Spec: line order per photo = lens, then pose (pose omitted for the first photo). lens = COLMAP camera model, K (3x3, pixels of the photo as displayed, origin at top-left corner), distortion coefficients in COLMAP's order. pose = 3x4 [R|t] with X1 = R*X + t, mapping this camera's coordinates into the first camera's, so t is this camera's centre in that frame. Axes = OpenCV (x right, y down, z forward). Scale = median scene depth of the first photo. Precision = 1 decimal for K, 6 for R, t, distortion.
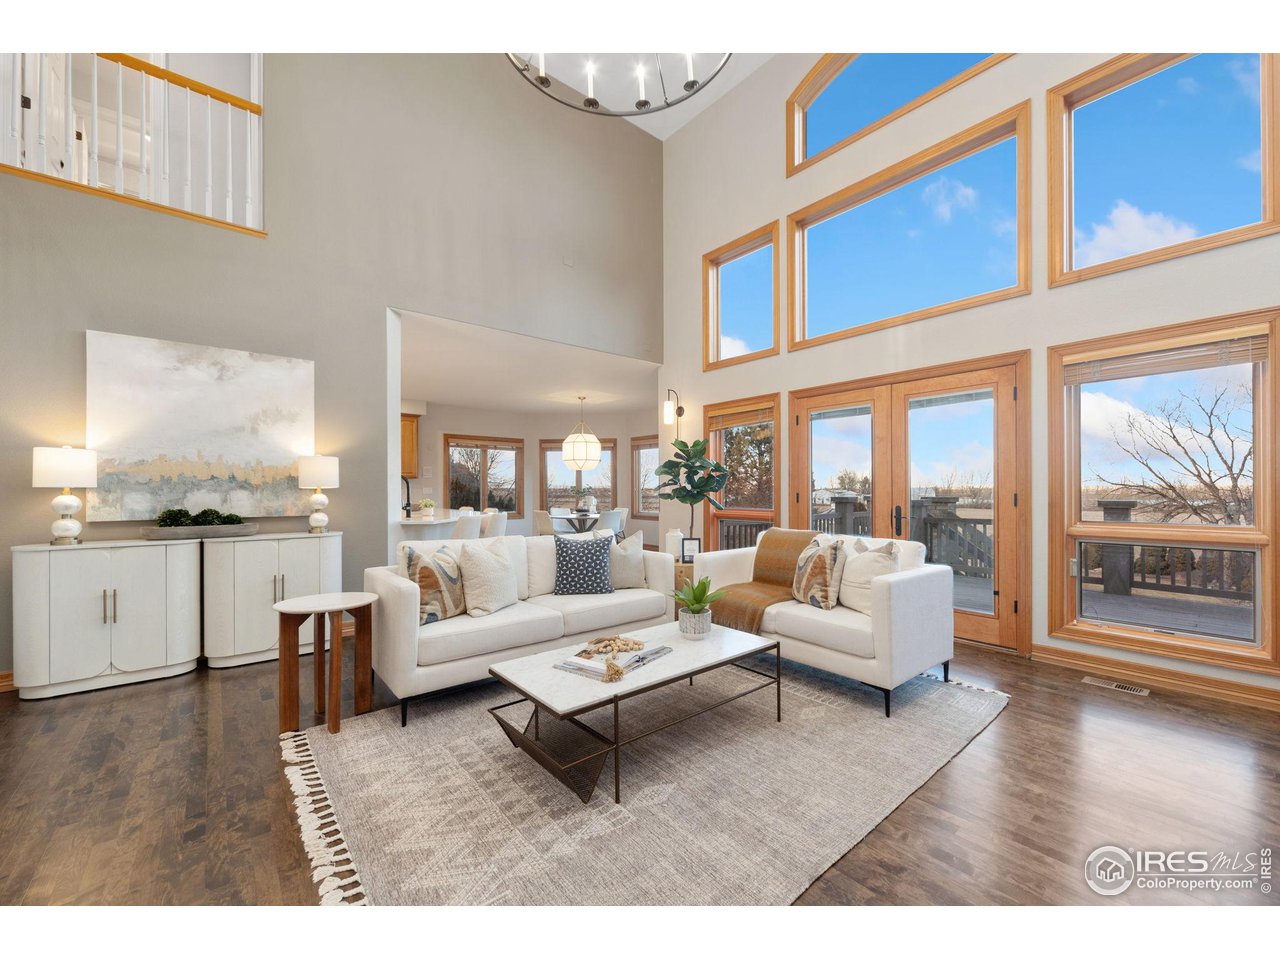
lens RADIAL K [[503.6, 0, 636.3], [0, 503.6, 484.3], [0, 0, 1]] dist [-0.010674, 0.000200]
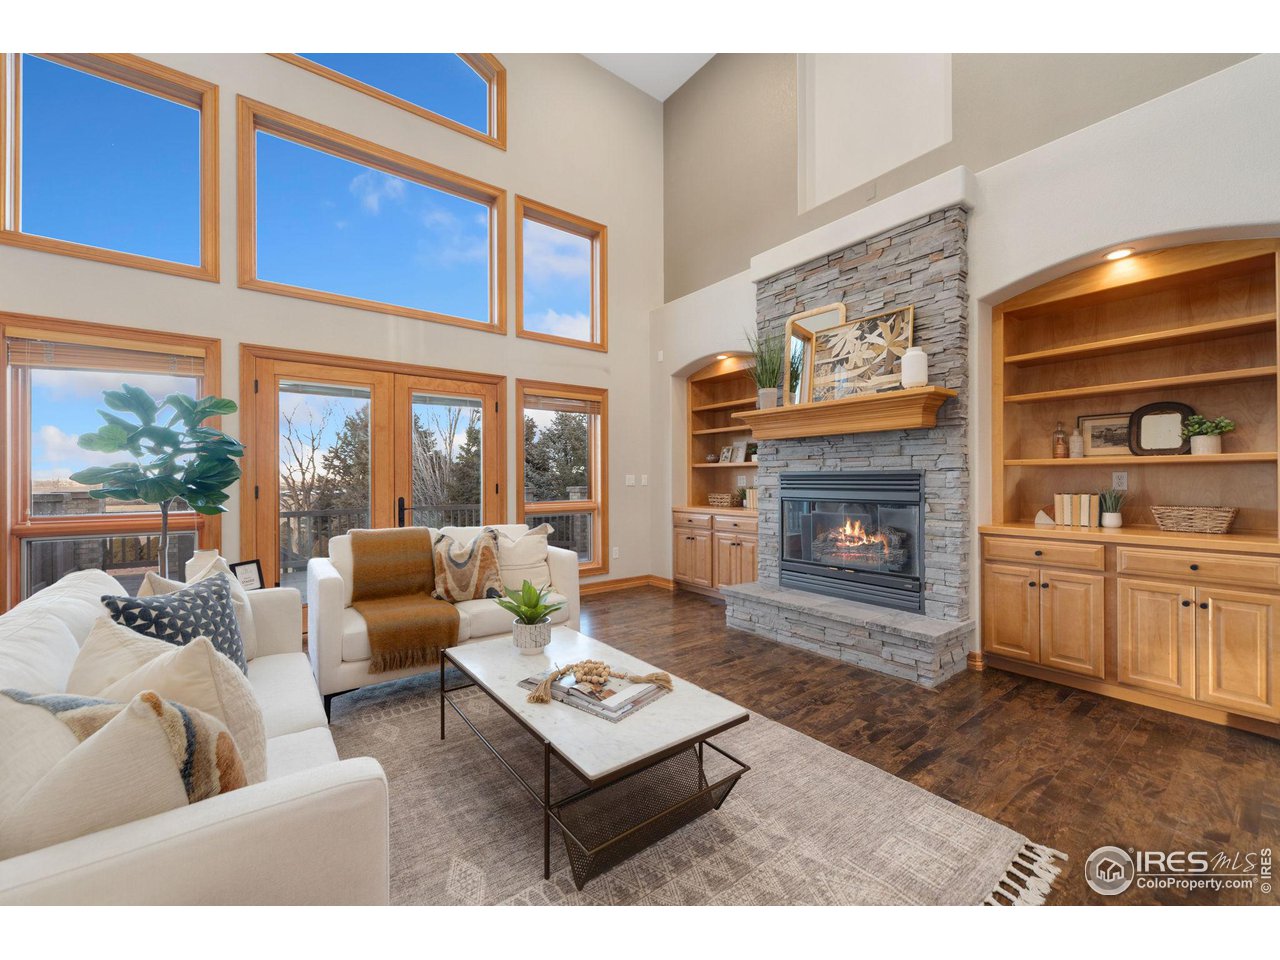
lens RADIAL K [[503.6, 0, 639.7], [0, 503.6, 483.5], [0, 0, 1]] dist [-0.010674, 0.000200]
pose [[0.029307, -0.000454, 0.999570, -0.538831], [0.000925, 0.999999, 0.000428, 0.018419], [-0.999570, 0.000912, 0.029307, 0.580964]]
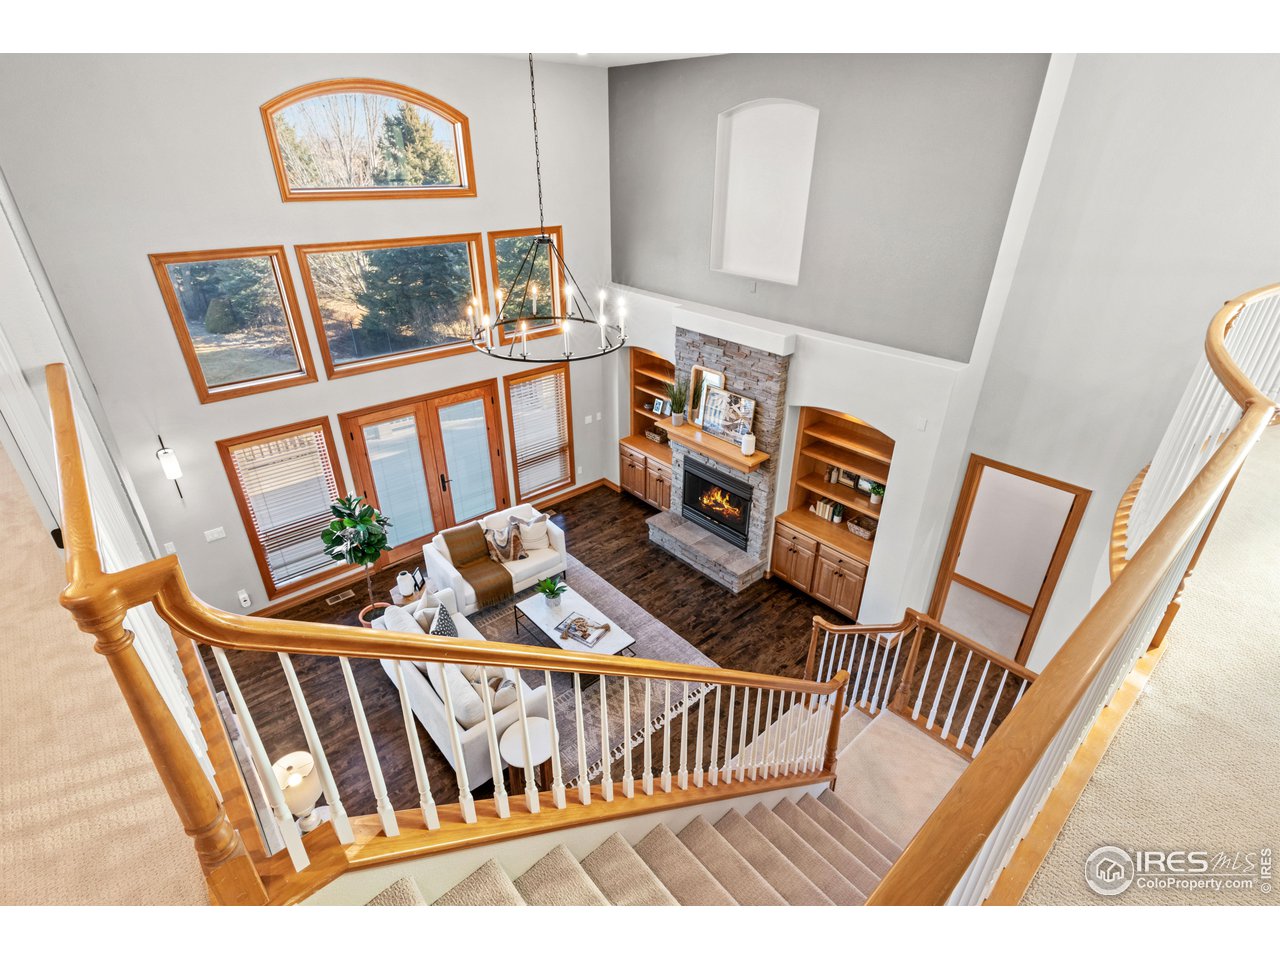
lens RADIAL K [[617.6, 0, 638.7], [0, 617.6, 472.8], [0, 0, 1]] dist [-0.000130, -0.000028]
pose [[-0.038092, -0.460548, 0.886817, -1.385705], [-0.005379, 0.887543, 0.460694, -0.982949], [-0.999260, 0.012779, -0.036285, 0.541346]]
